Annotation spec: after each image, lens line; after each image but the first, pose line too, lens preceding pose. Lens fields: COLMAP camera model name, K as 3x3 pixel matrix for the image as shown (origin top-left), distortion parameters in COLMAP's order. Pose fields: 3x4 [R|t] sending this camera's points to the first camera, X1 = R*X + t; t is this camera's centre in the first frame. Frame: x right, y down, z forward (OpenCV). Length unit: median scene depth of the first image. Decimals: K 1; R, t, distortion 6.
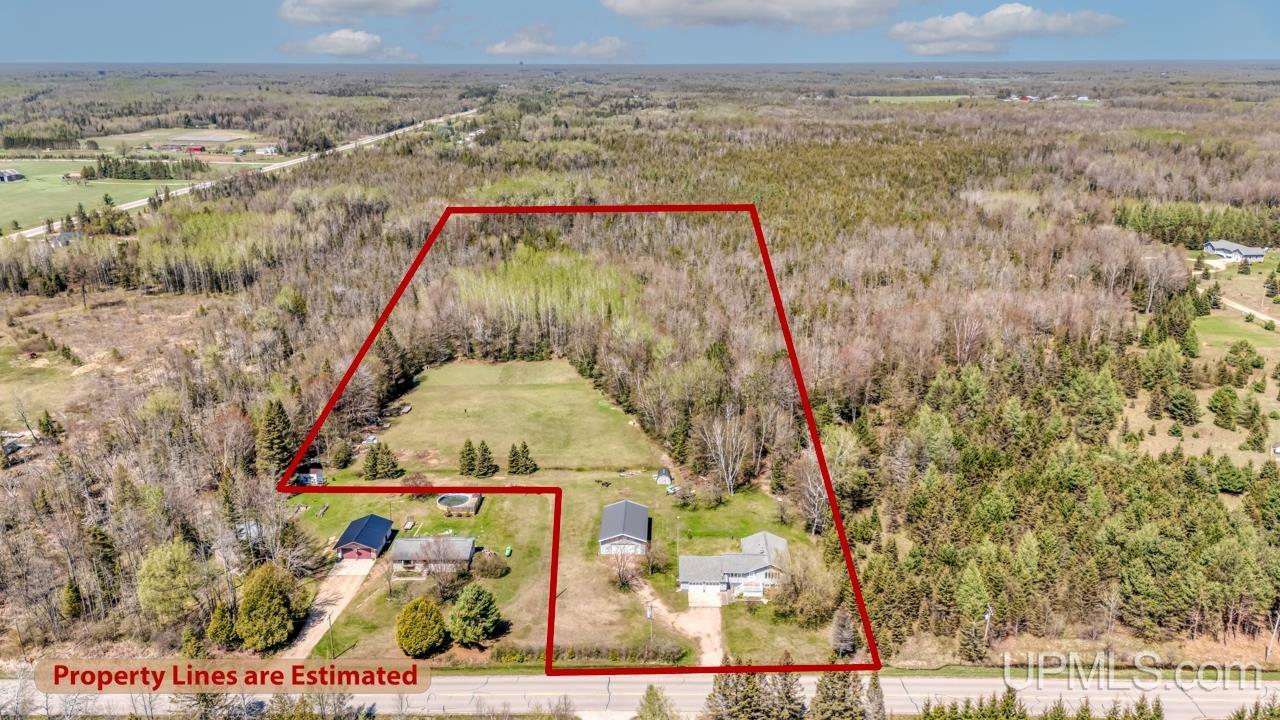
lens RADIAL K [[955.1, 0, 639.5], [0, 955.1, 356.2], [0, 0, 1]] dist [0.047878, -0.004515]
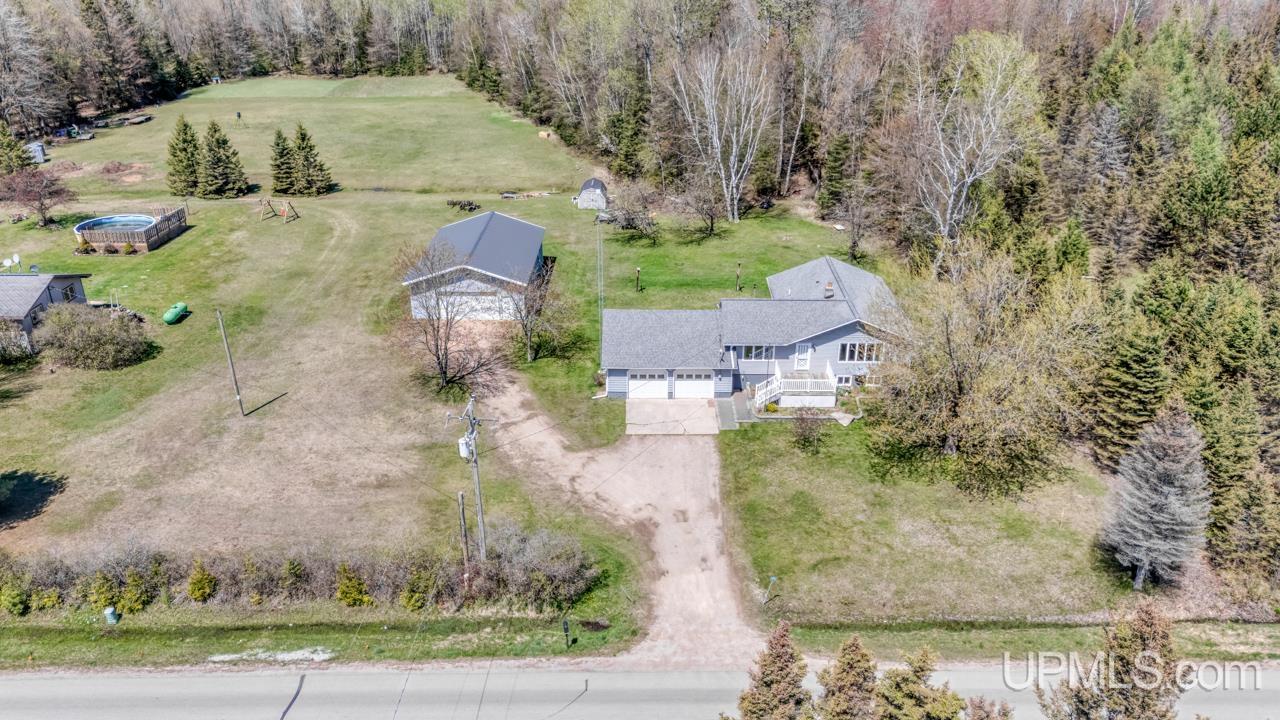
lens RADIAL K [[955.1, 0, 639.9], [0, 955.1, 366.3], [0, 0, 1]] dist [0.047878, -0.004515]
pose [[0.999693, -0.003591, 0.024527, 0.045938], [0.000278, 0.991011, 0.133783, 0.181077], [-0.024787, -0.133735, 0.990707, 0.628901]]
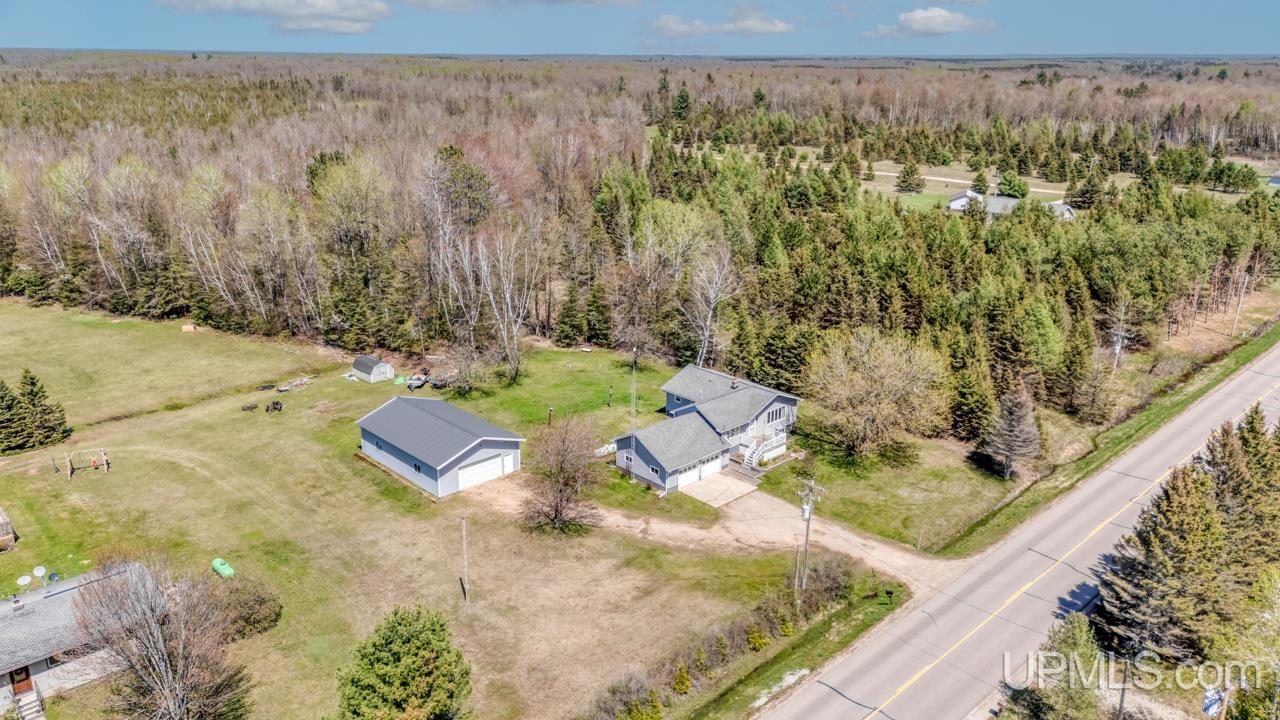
lens RADIAL K [[955.1, 0, 638.6], [0, 955.1, 357.4], [0, 0, 1]] dist [0.047878, -0.004515]
pose [[0.706839, -0.211324, 0.675071, -0.277602], [0.206180, 0.974444, 0.089156, 0.126835], [-0.676660, 0.076167, 0.732346, 0.627726]]
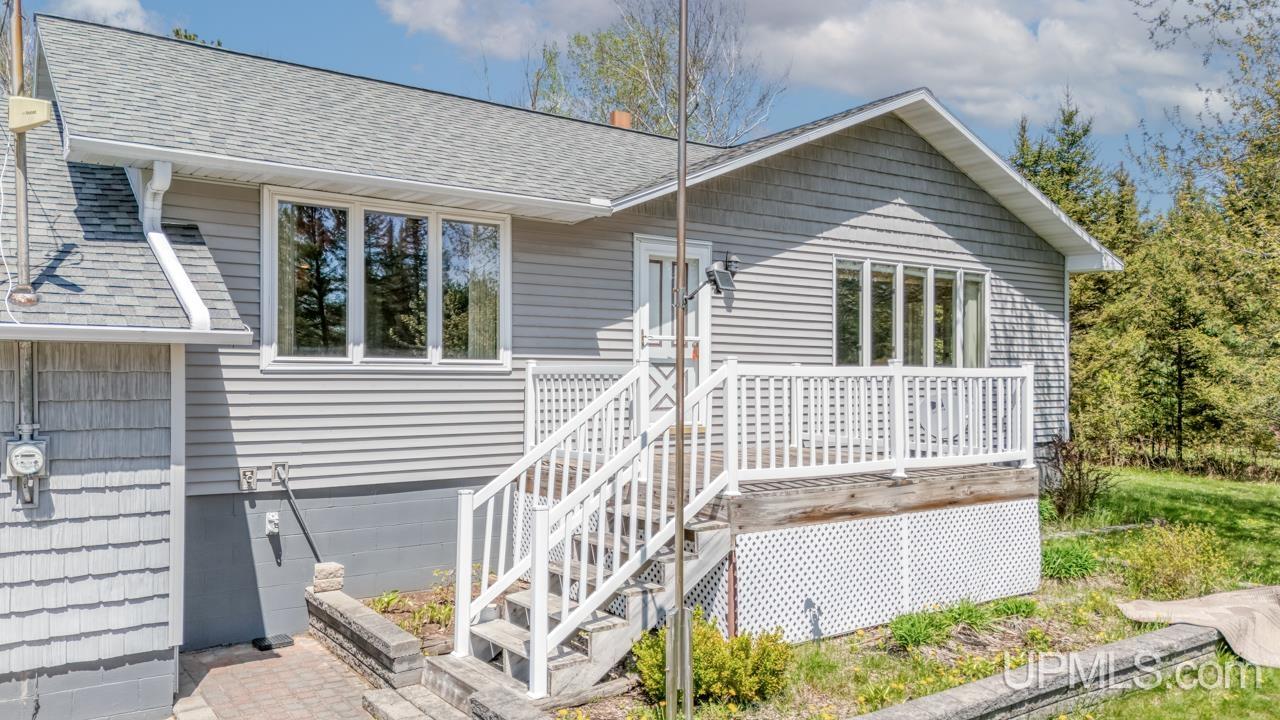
lens RADIAL K [[955.1, 0, 639.5], [0, 955.1, 361.5], [0, 0, 1]] dist [0.047878, -0.004515]
pose [[0.806414, 0.007403, 0.591305, 0.080721], [0.175349, 0.951958, -0.251057, 0.238782], [-0.564756, 0.306140, 0.766373, 0.934173]]
